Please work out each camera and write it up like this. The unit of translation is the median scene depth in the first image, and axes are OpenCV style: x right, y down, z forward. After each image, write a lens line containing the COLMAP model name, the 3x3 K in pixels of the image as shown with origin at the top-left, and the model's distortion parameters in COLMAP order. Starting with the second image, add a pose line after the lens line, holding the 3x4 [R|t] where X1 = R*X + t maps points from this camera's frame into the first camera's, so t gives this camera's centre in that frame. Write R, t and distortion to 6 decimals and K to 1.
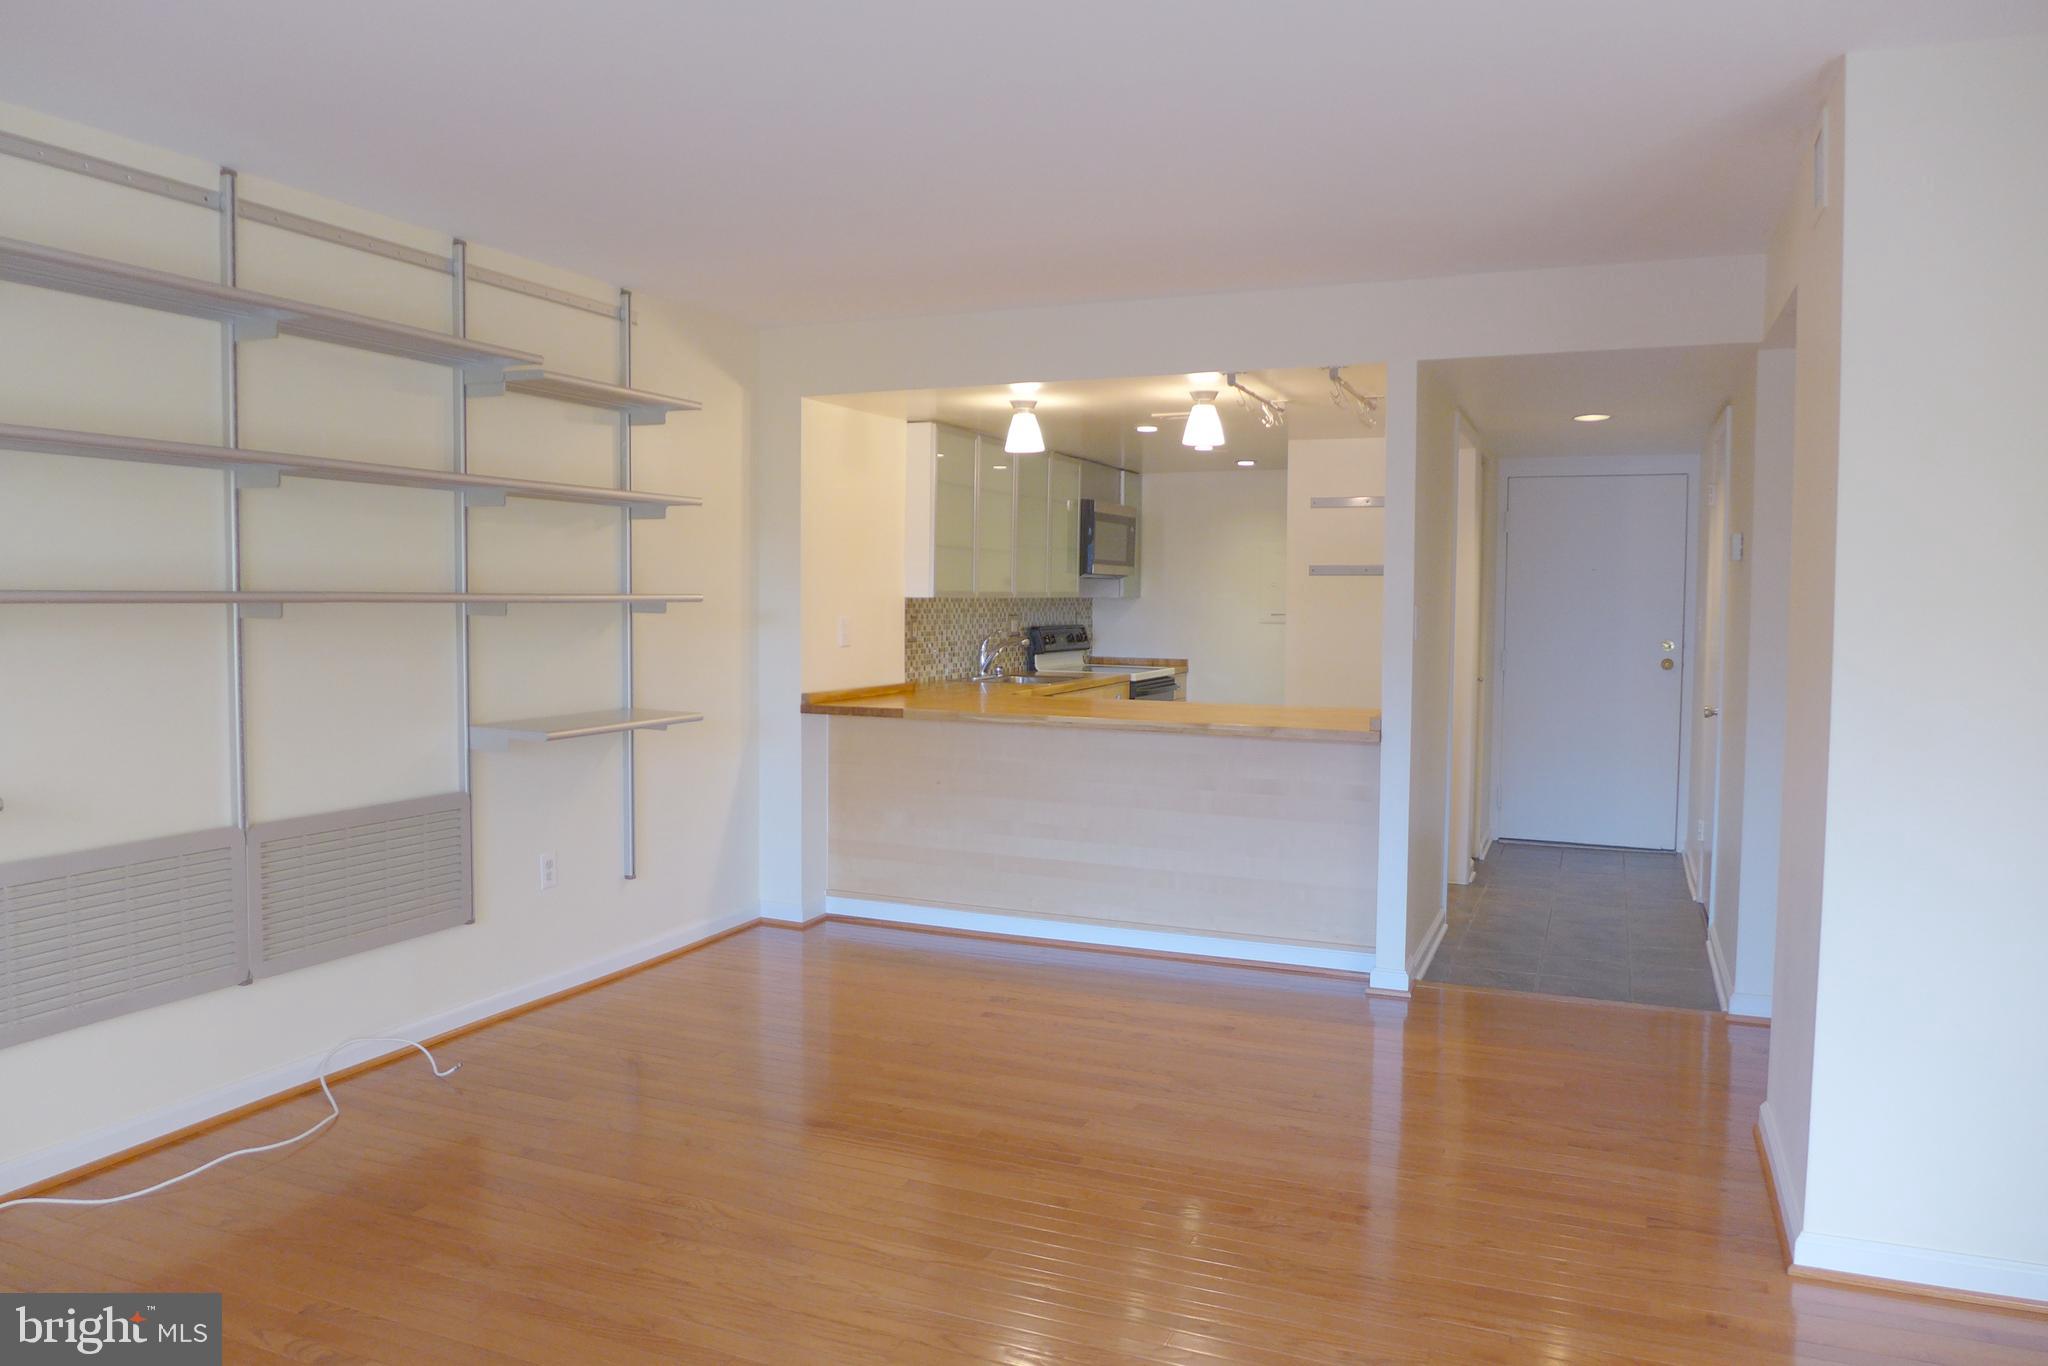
lens RADIAL K [[1436.7, 0, 1027.1], [0, 1436.7, 696.3], [0, 0, 1]] dist [-0.046426, 0.019498]
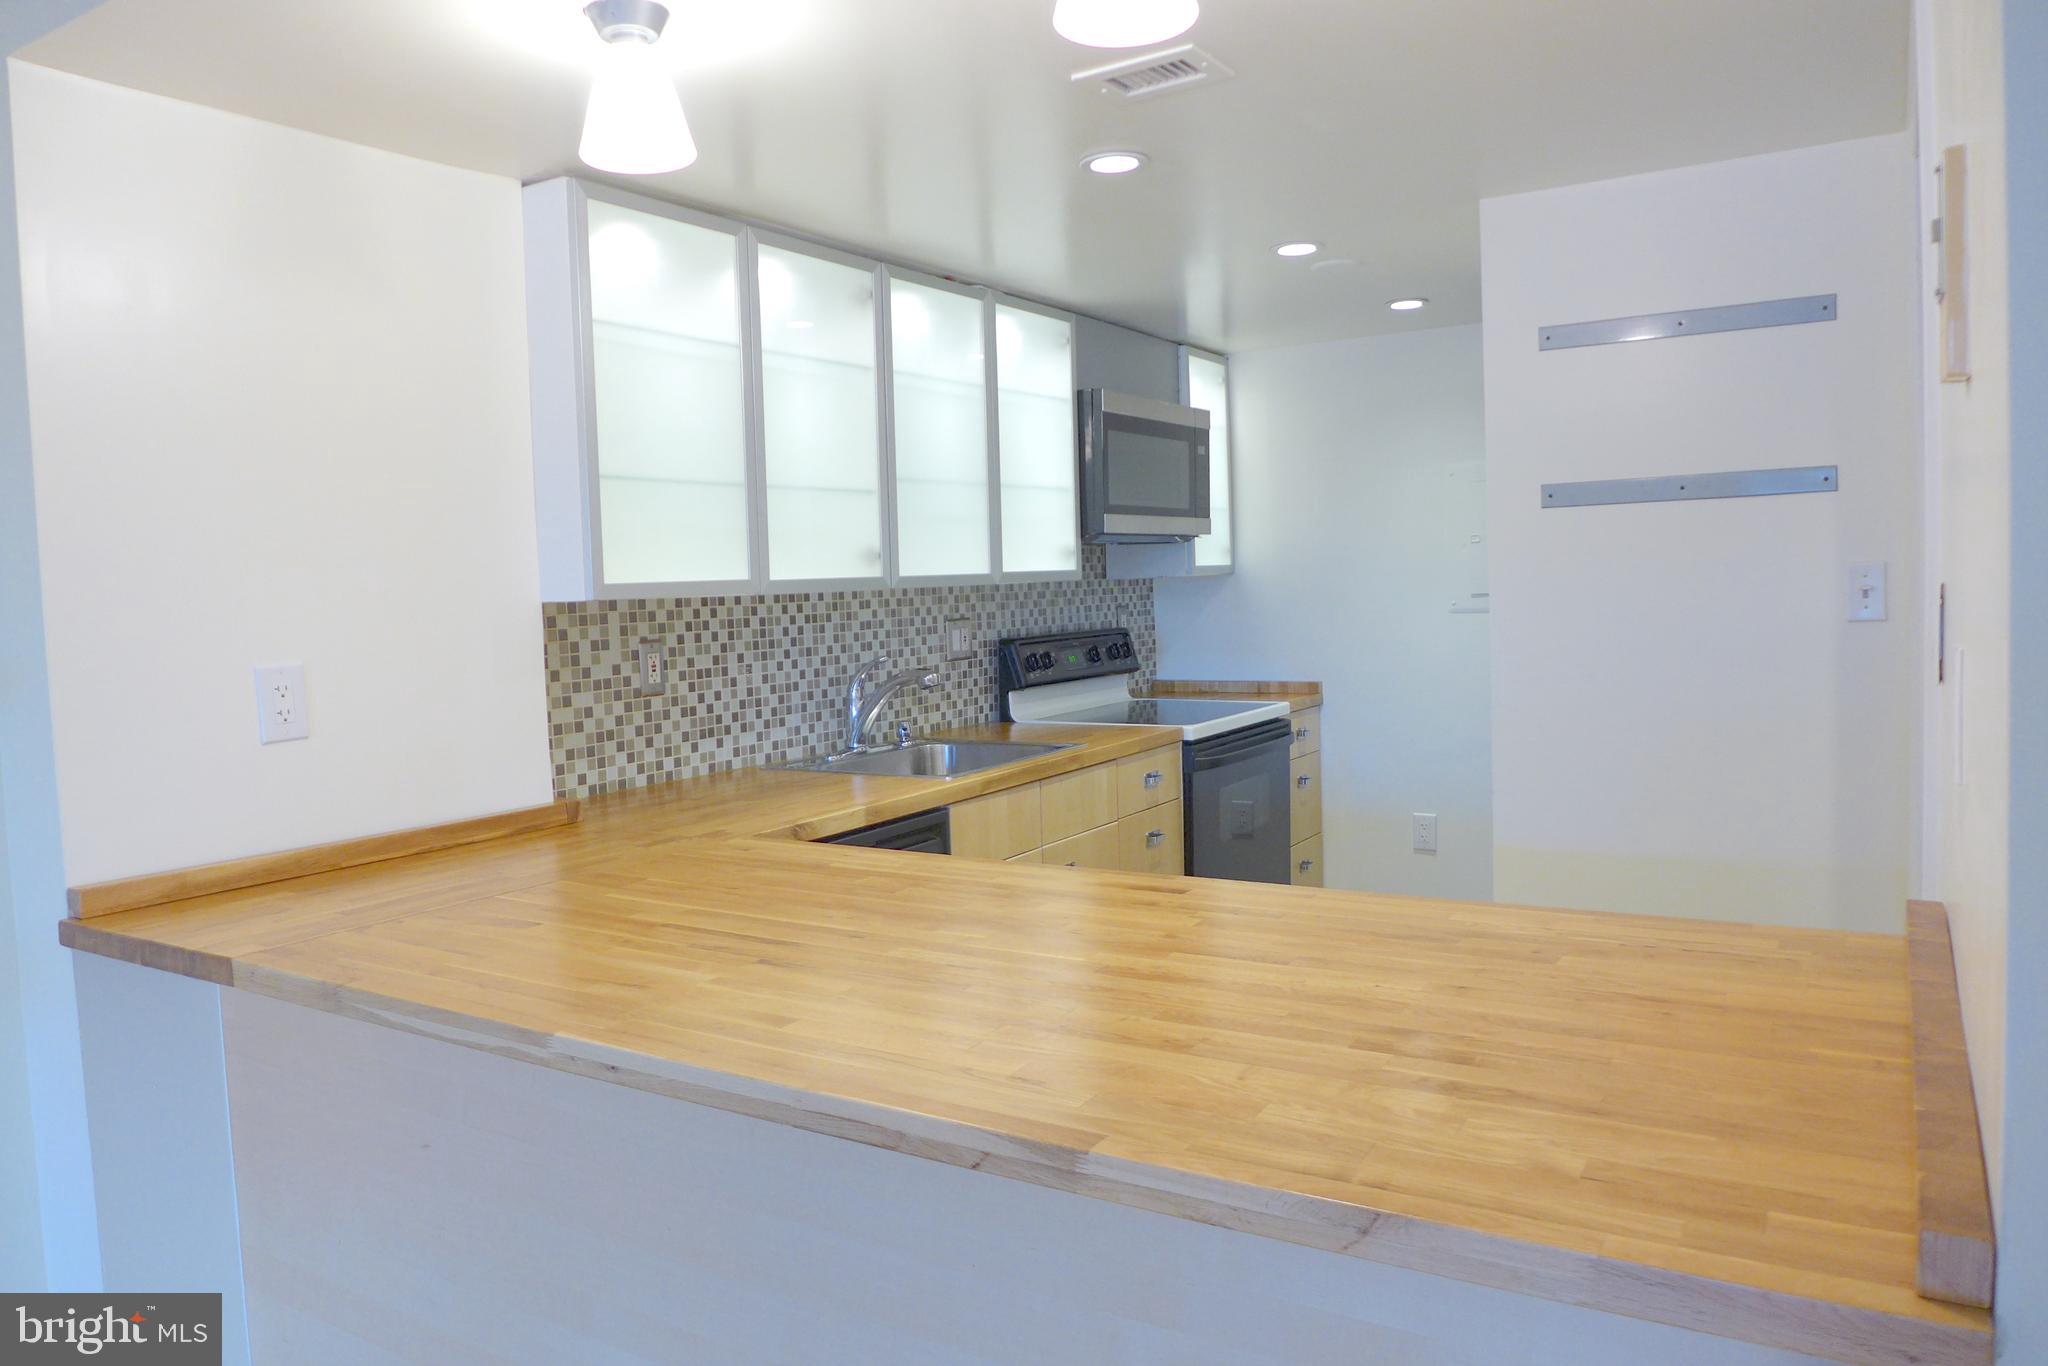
lens RADIAL K [[1436.7, 0, 1009.8], [0, 1436.7, 678.3], [0, 0, 1]] dist [-0.046426, 0.019498]
pose [[0.984868, -0.040007, -0.168623, 0.107532], [0.039125, 0.999198, -0.008549, -0.033239], [0.168829, 0.001823, 0.985644, 0.541487]]
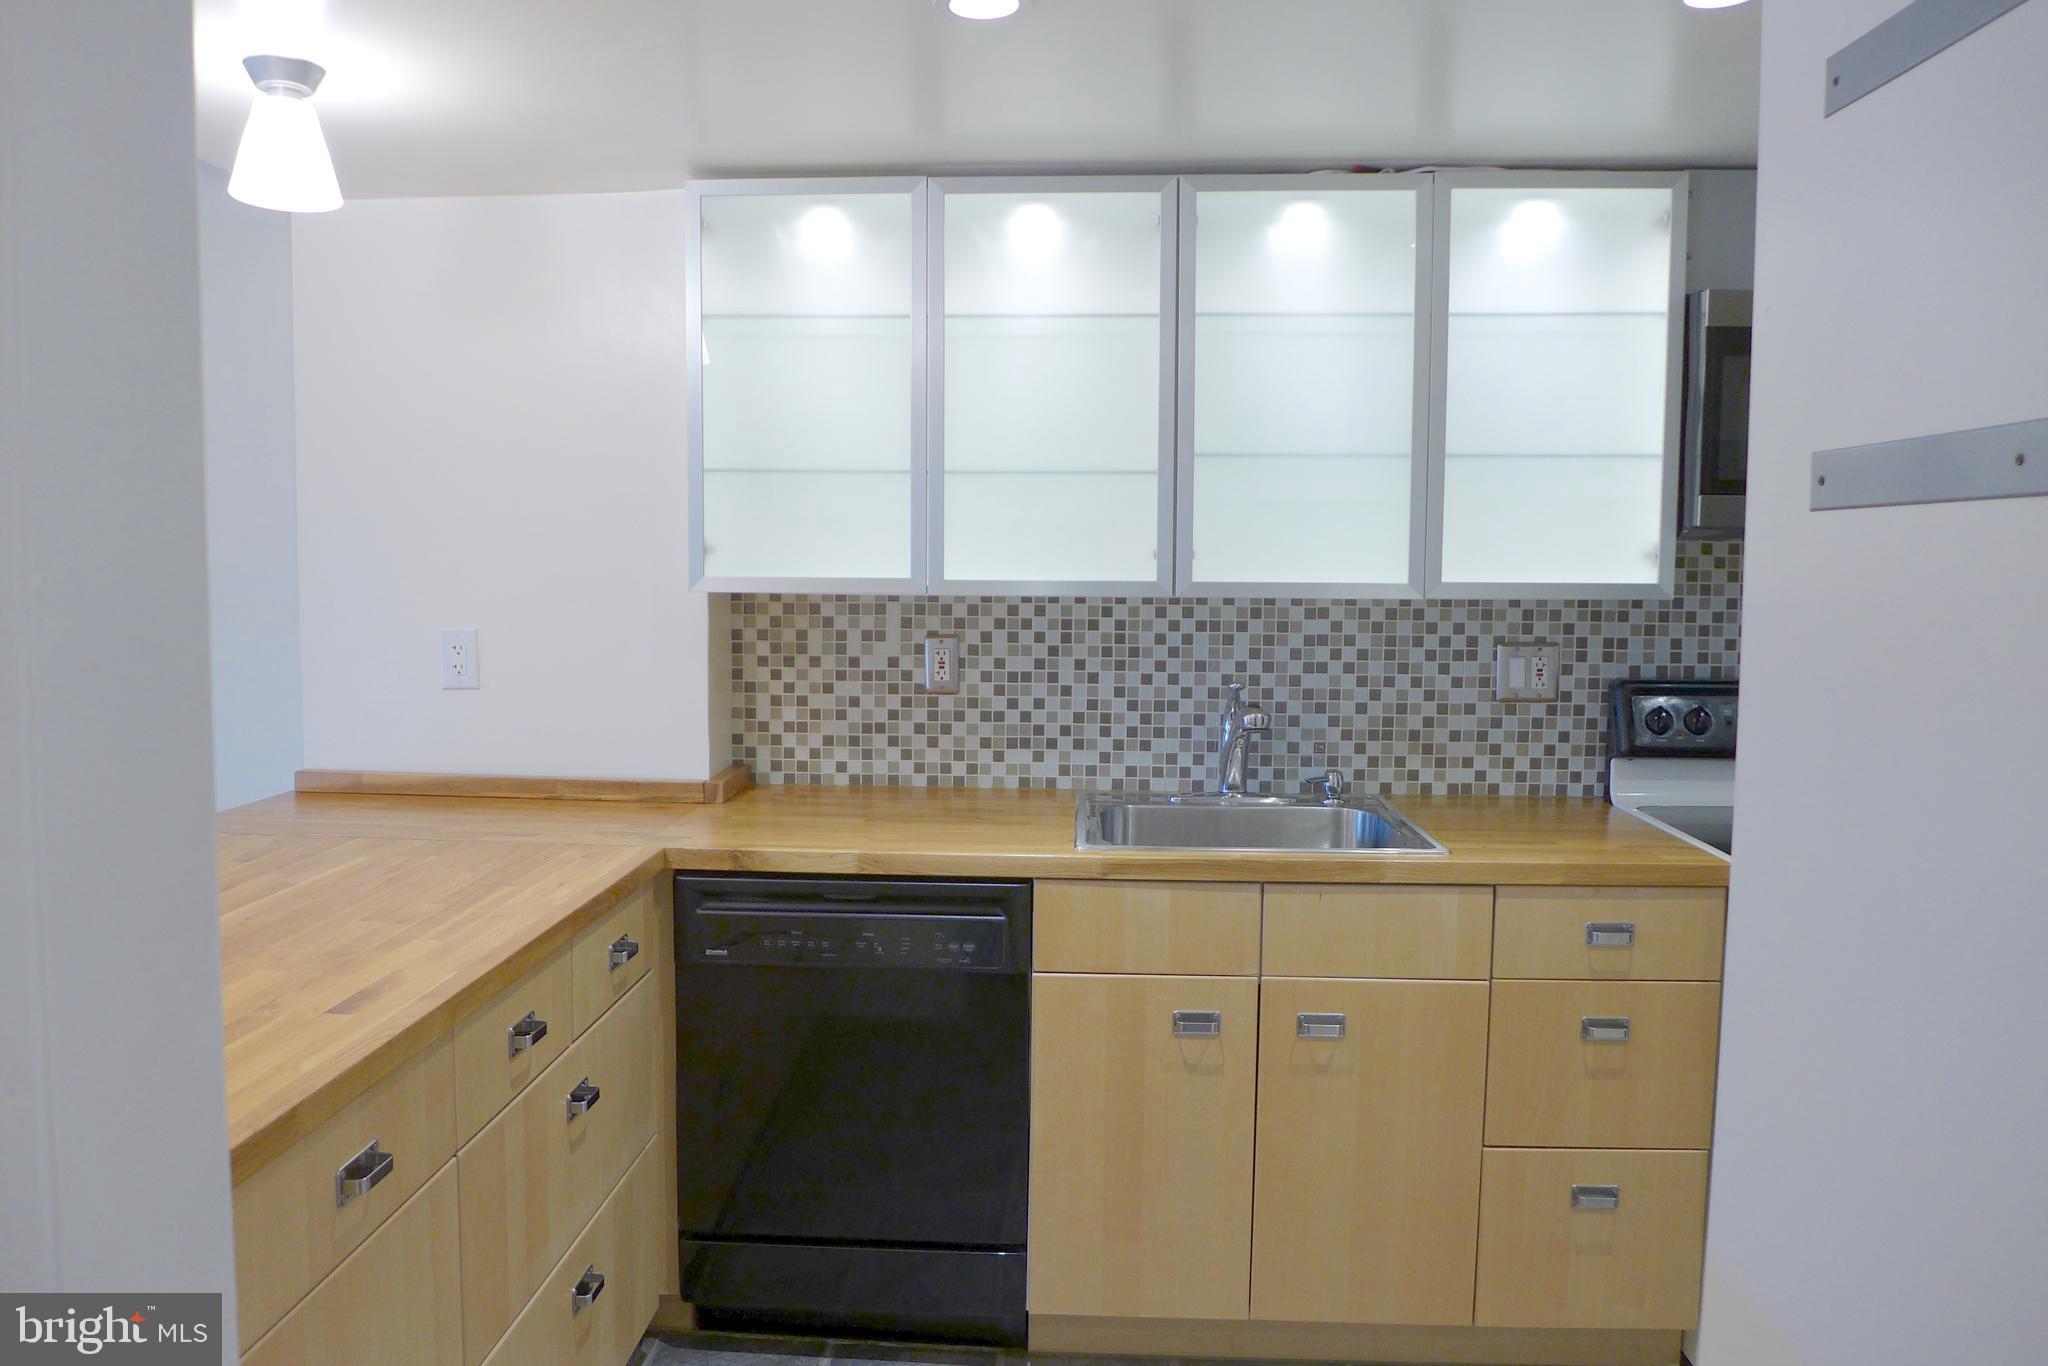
lens RADIAL K [[1436.7, 0, 1032.5], [0, 1436.7, 666.0], [0, 0, 1]] dist [-0.046426, 0.019498]
pose [[0.326694, 0.058732, -0.943304, 0.327076], [-0.072554, 0.996681, 0.036927, -0.061420], [0.942341, 0.056376, 0.329871, 0.845579]]
